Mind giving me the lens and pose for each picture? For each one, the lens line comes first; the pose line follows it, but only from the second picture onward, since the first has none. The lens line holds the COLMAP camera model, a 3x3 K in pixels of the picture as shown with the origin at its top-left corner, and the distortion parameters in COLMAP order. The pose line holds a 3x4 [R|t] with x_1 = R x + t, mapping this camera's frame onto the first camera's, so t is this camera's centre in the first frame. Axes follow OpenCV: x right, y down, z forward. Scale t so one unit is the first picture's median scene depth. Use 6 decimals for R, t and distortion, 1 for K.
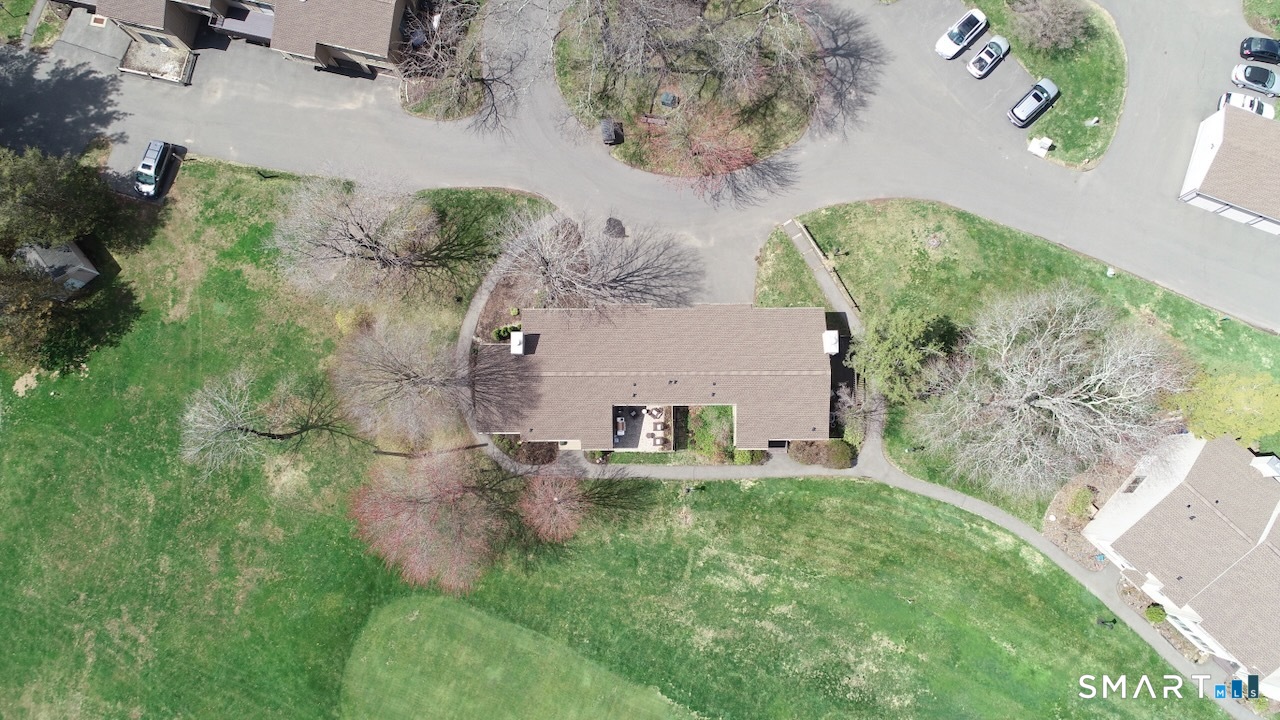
lens RADIAL K [[883.9, 0, 641.4], [0, 883.9, 357.0], [0, 0, 1]] dist [0.003372, 0.000828]
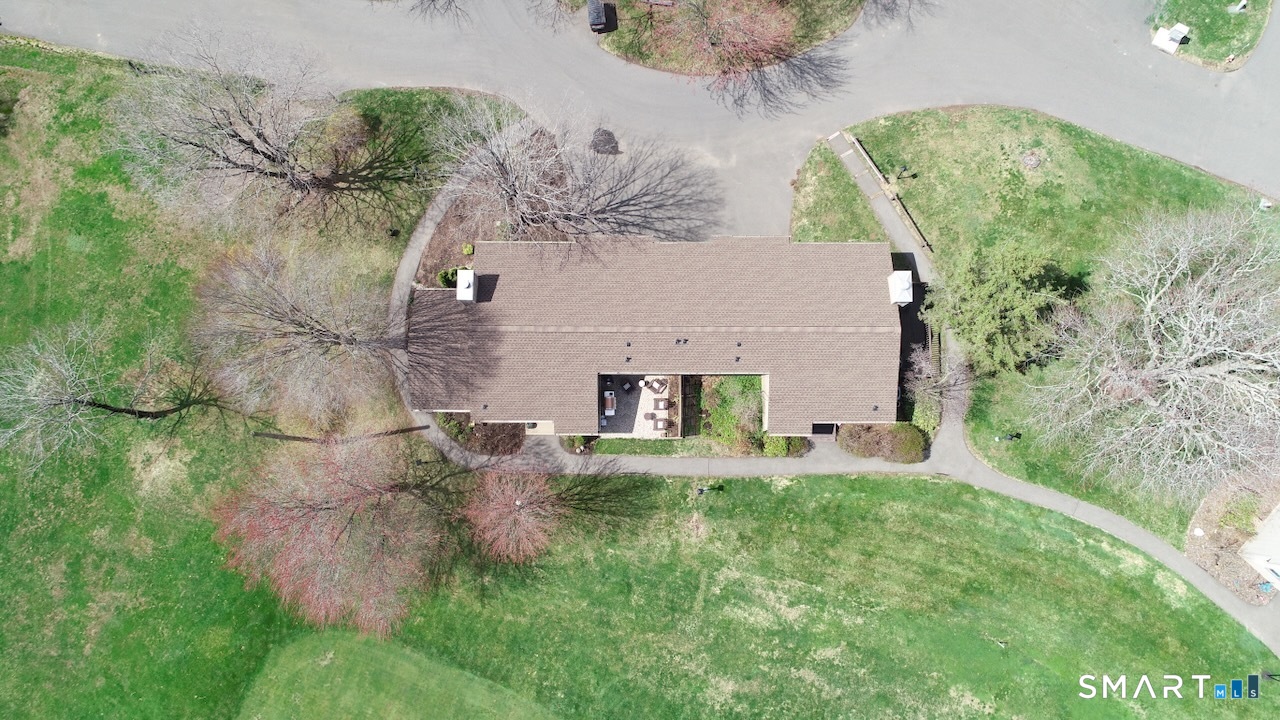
lens RADIAL K [[883.9, 0, 642.8], [0, 883.9, 356.4], [0, 0, 1]] dist [0.003372, 0.000828]
pose [[0.999967, 0.007211, 0.003802, 0.000942], [-0.007230, 0.999961, 0.005142, 0.035027], [-0.003765, -0.005169, 0.999980, 0.262455]]
